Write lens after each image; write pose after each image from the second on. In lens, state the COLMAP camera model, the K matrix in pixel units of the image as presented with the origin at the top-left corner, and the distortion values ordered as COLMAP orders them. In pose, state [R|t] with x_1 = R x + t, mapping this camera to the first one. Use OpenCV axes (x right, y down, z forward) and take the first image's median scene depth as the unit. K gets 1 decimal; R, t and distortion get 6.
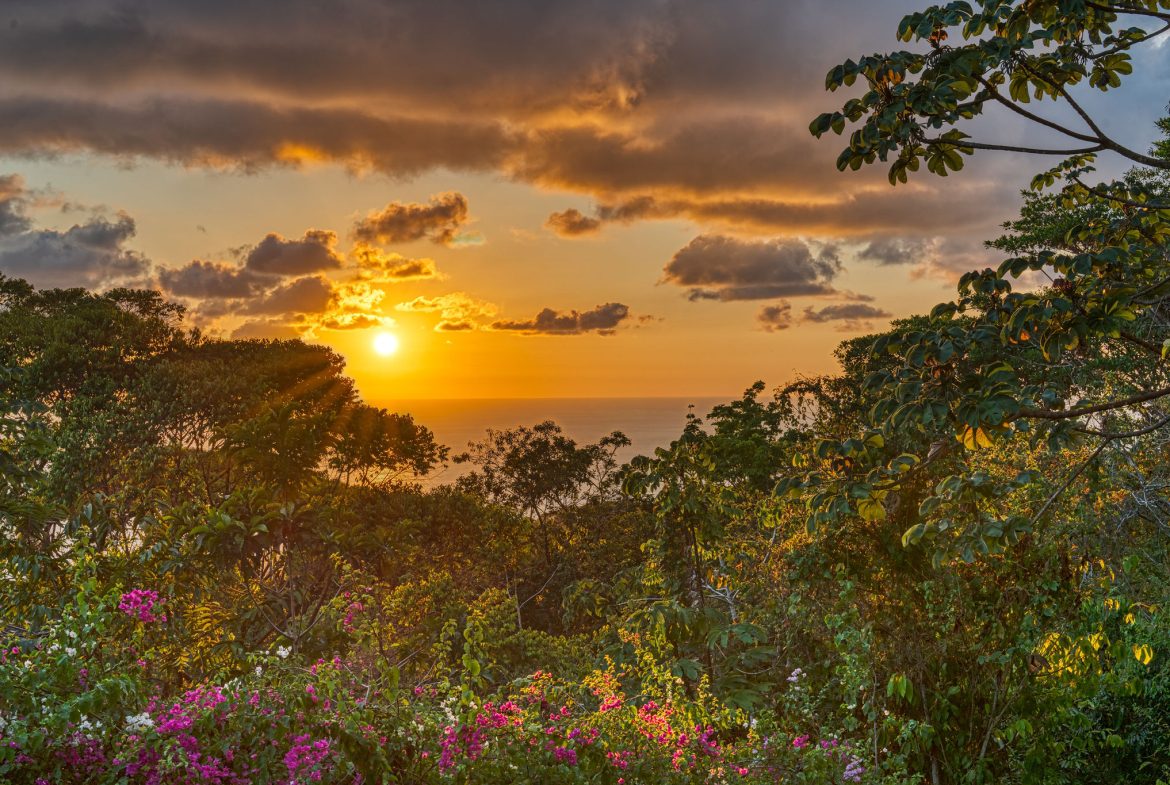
lens RADIAL K [[1601.3, 0, 581.4], [0, 1601.3, 366.3], [0, 0, 1]] dist [-0.007907, 0.036891]
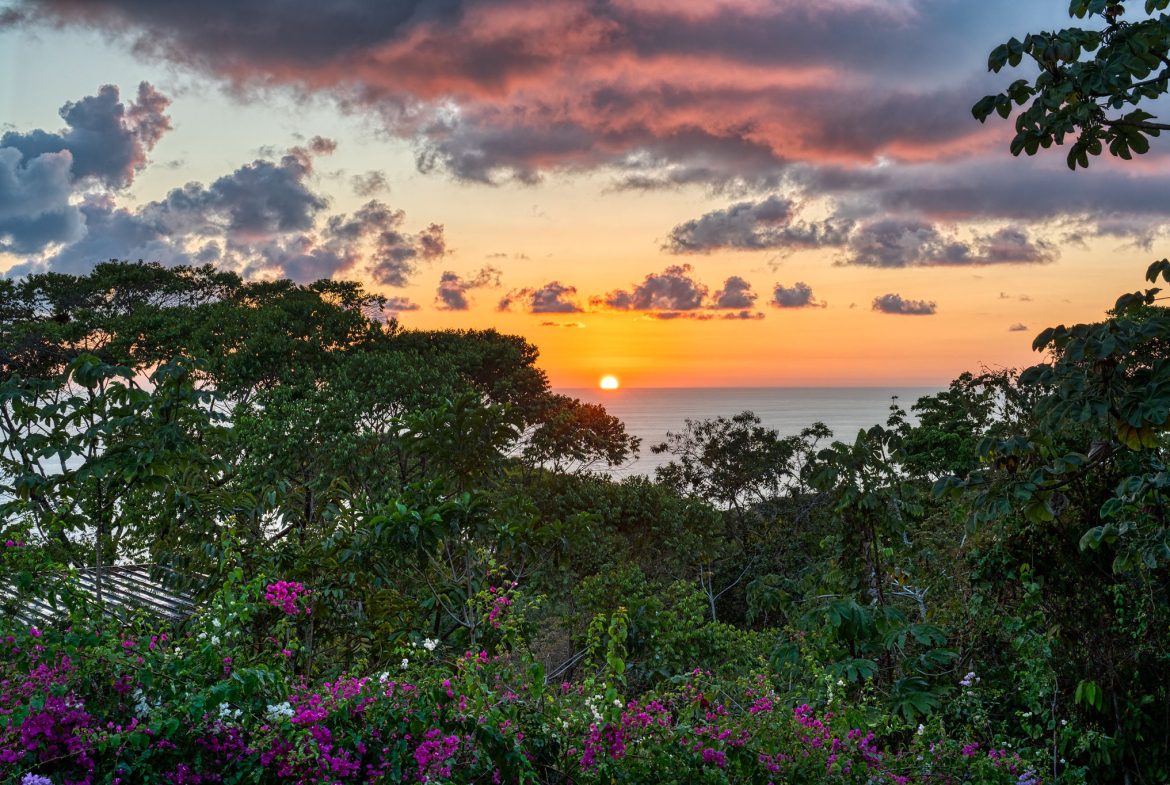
lens RADIAL K [[1601.3, 0, 581.4], [0, 1601.3, 366.3], [0, 0, 1]] dist [-0.007907, 0.036891]
pose [[0.991147, 0.002648, -0.132741, 0.023298], [-0.001734, 0.999974, 0.007000, -0.001664], [0.132757, -0.006708, 0.991126, 0.011966]]
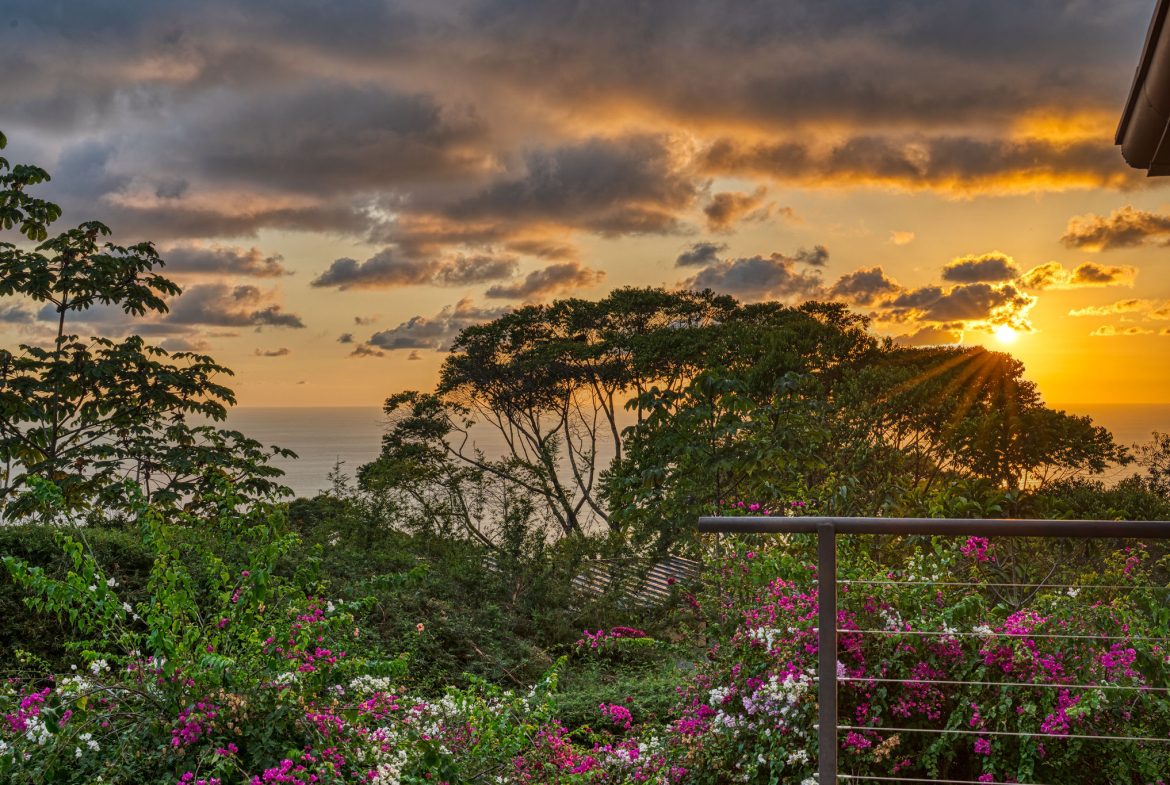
lens RADIAL K [[1601.3, 0, 581.4], [0, 1601.3, 366.3], [0, 0, 1]] dist [-0.007907, 0.036891]
pose [[0.927758, -0.002669, -0.373173, -0.040793], [0.001885, 0.999995, -0.002465, -0.001870], [0.373177, 0.001583, 0.927759, -0.206038]]
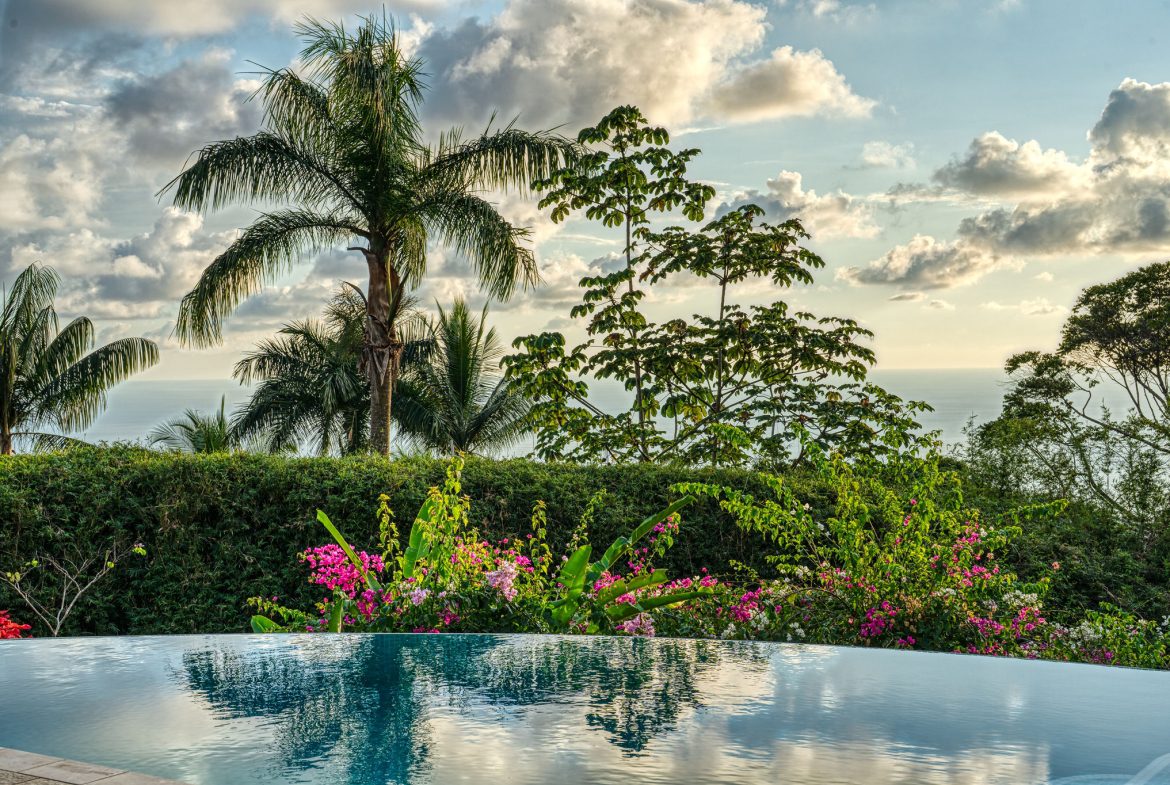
lens RADIAL K [[1601.3, 0, 581.4], [0, 1601.3, 366.3], [0, 0, 1]] dist [-0.007907, 0.036891]
pose [[0.725553, 0.000487, -0.688166, 0.004268], [0.016439, 0.999702, 0.018039, -0.003220], [0.687969, -0.024401, 0.725329, -0.314686]]
